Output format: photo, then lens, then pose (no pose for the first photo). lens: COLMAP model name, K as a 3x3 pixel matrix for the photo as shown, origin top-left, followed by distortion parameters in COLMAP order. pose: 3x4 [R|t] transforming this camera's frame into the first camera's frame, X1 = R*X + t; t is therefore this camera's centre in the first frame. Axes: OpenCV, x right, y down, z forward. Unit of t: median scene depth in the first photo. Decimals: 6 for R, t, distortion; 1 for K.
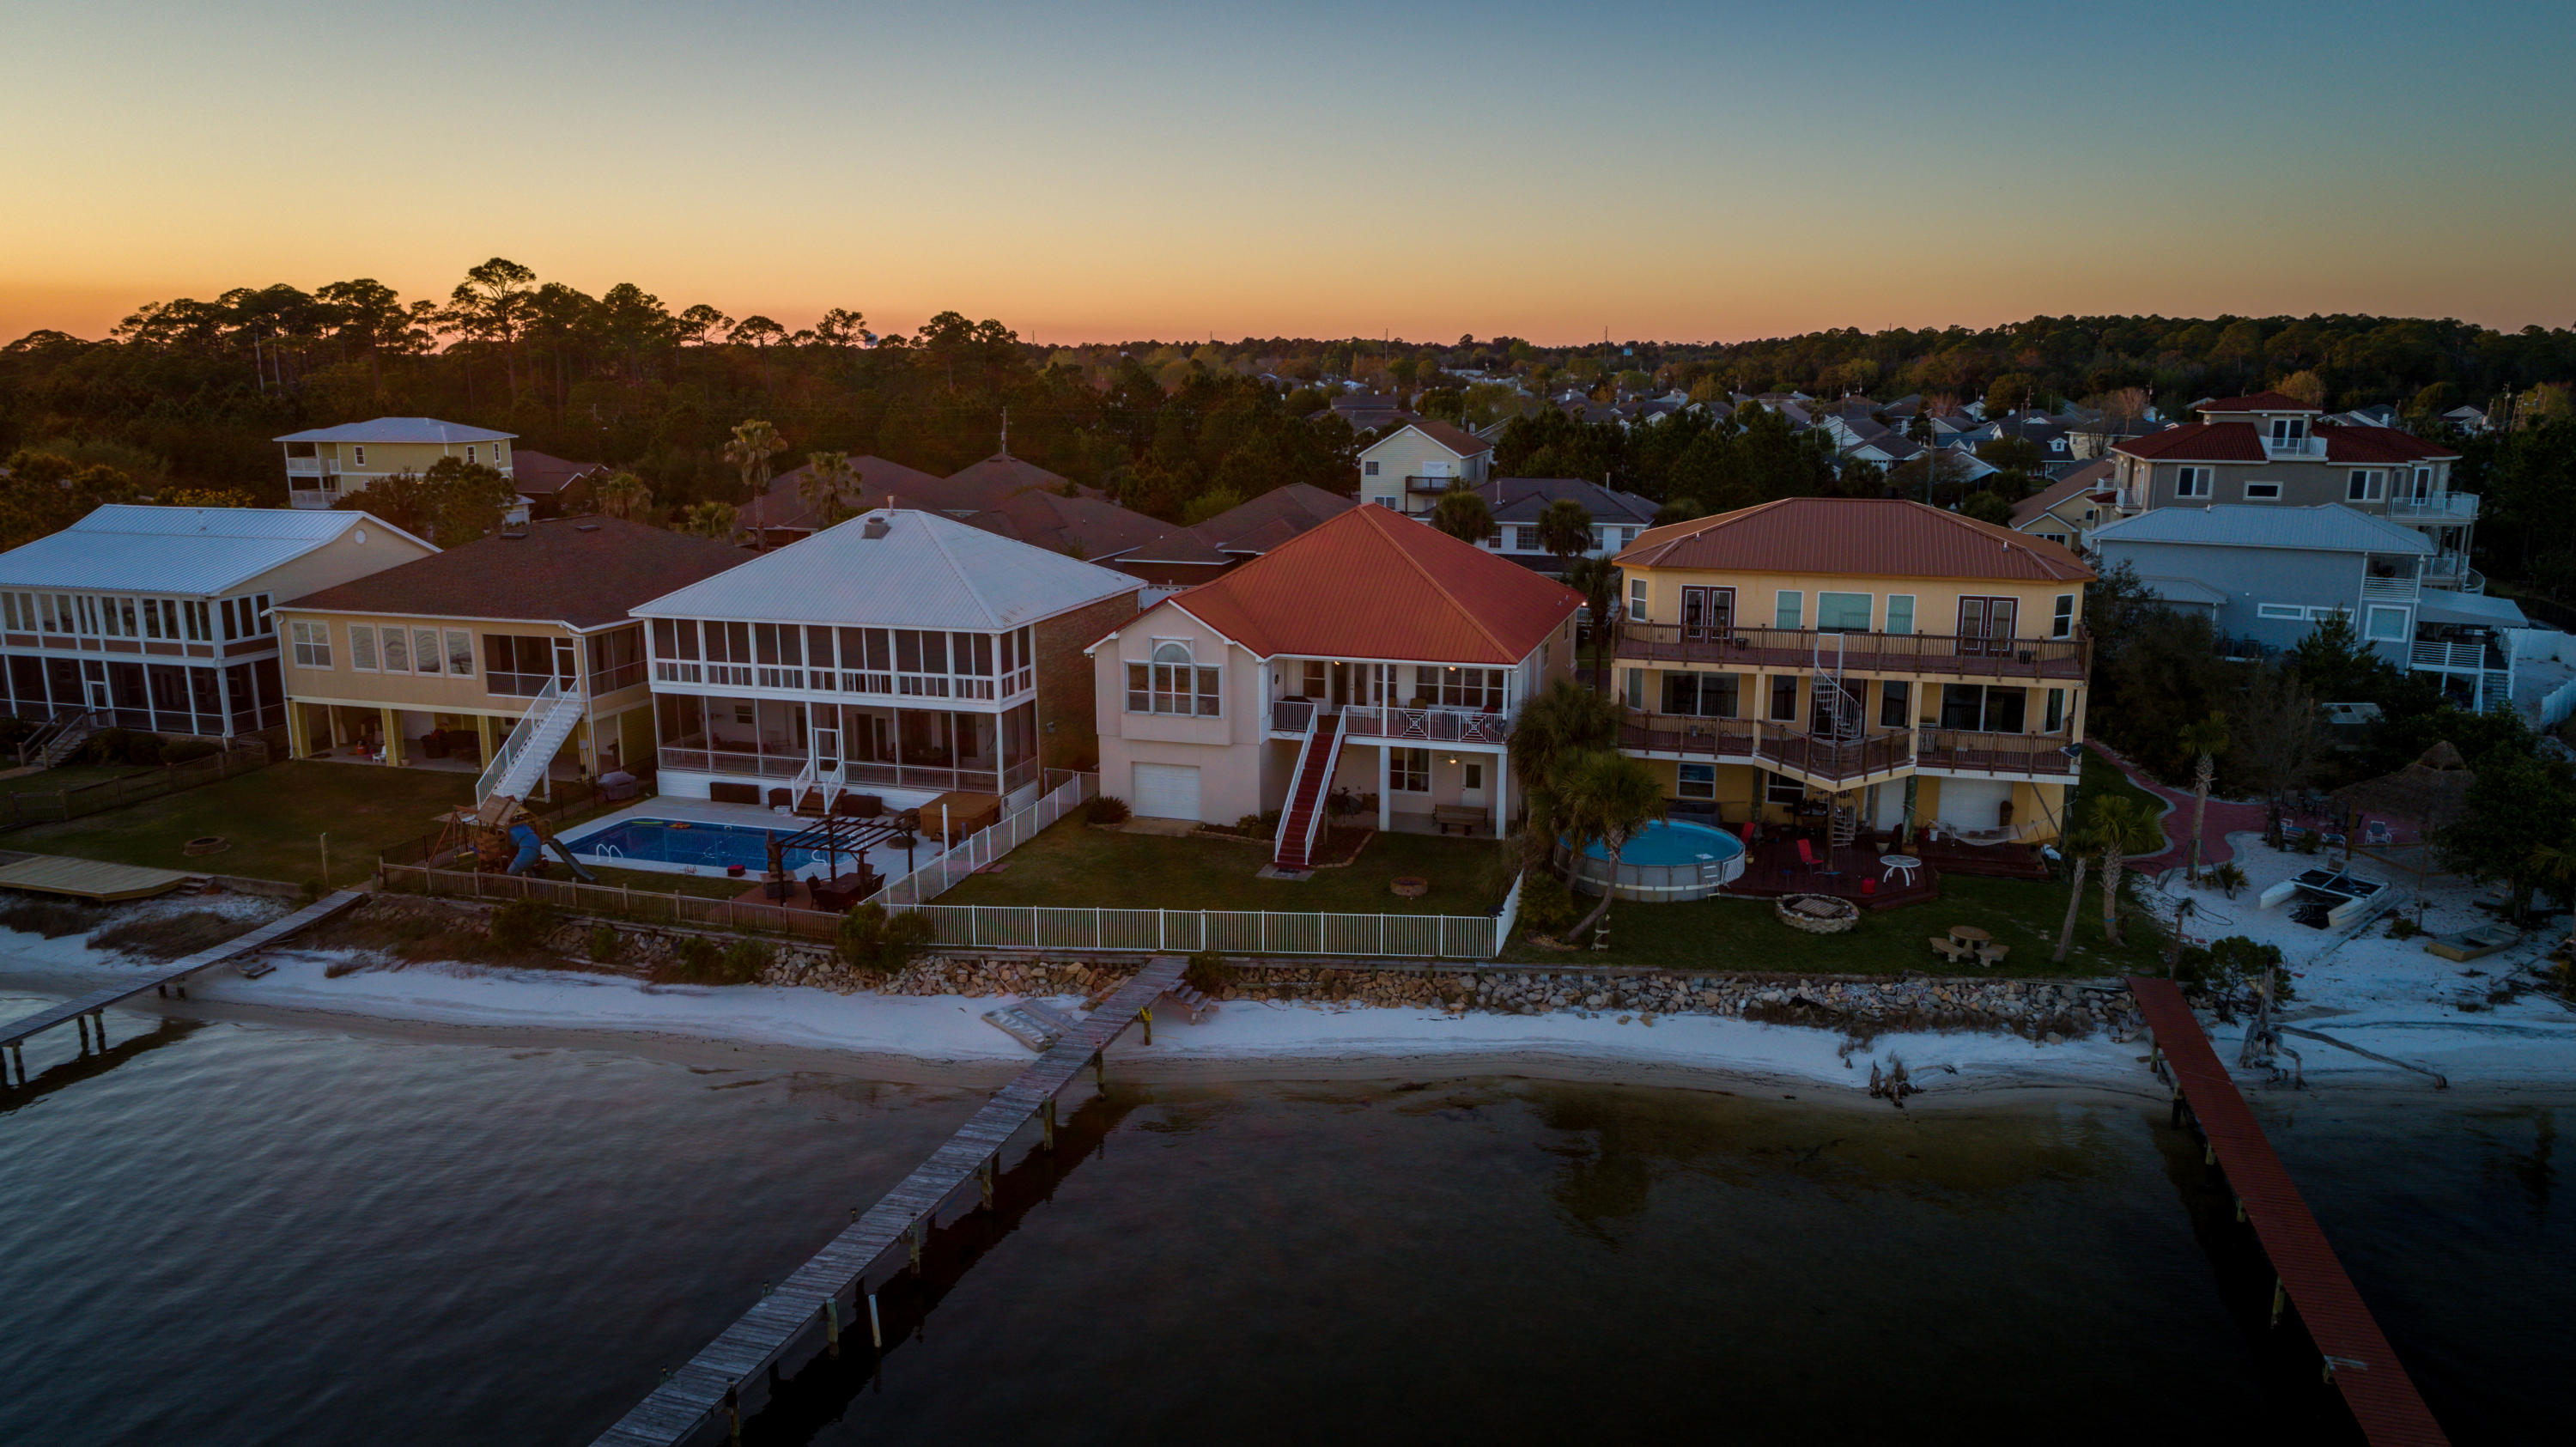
lens RADIAL K [[1715.2, 0, 1283.2], [0, 1715.2, 719.8], [0, 0, 1]] dist [-0.003993, 0.002189]
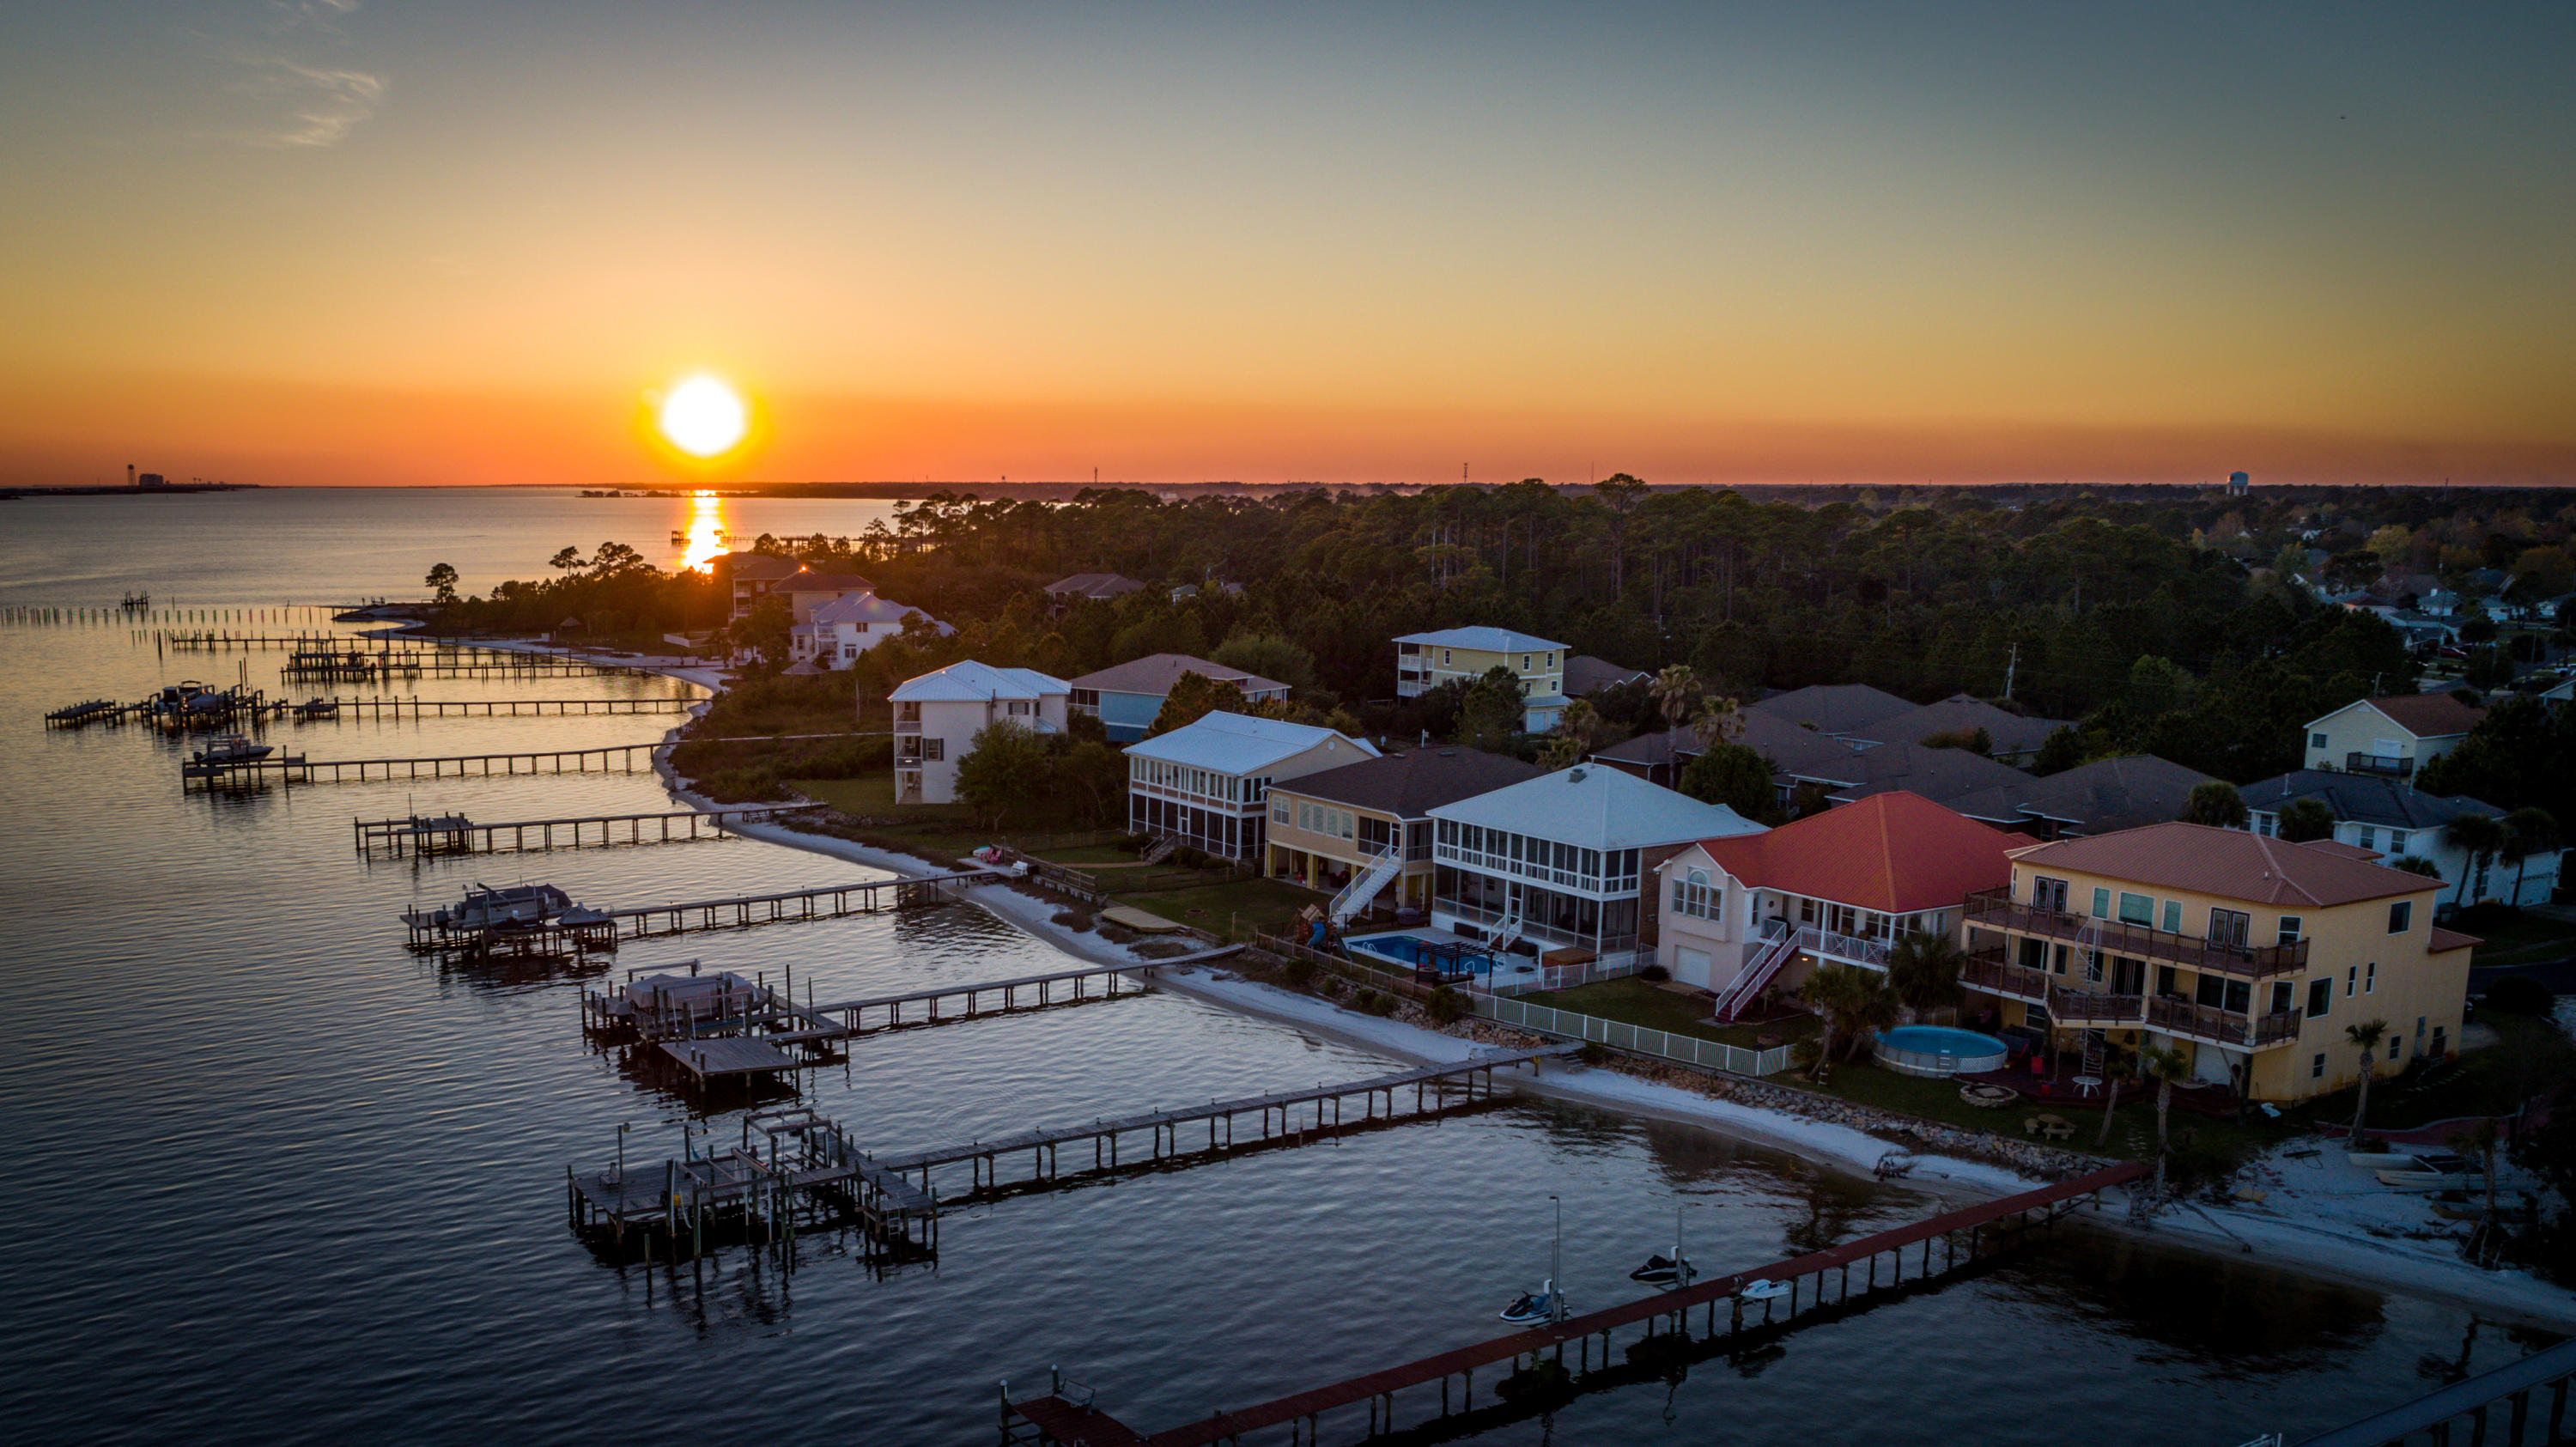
lens RADIAL K [[1731.2, 0, 1282.8], [0, 1731.2, 716.7], [0, 0, 1]] dist [-0.004879, 0.001540]
pose [[0.816009, 0.076814, -0.572913, 0.476081], [-0.144193, 0.986849, -0.073062, -0.012594], [0.559766, 0.142230, 0.816353, -0.477403]]
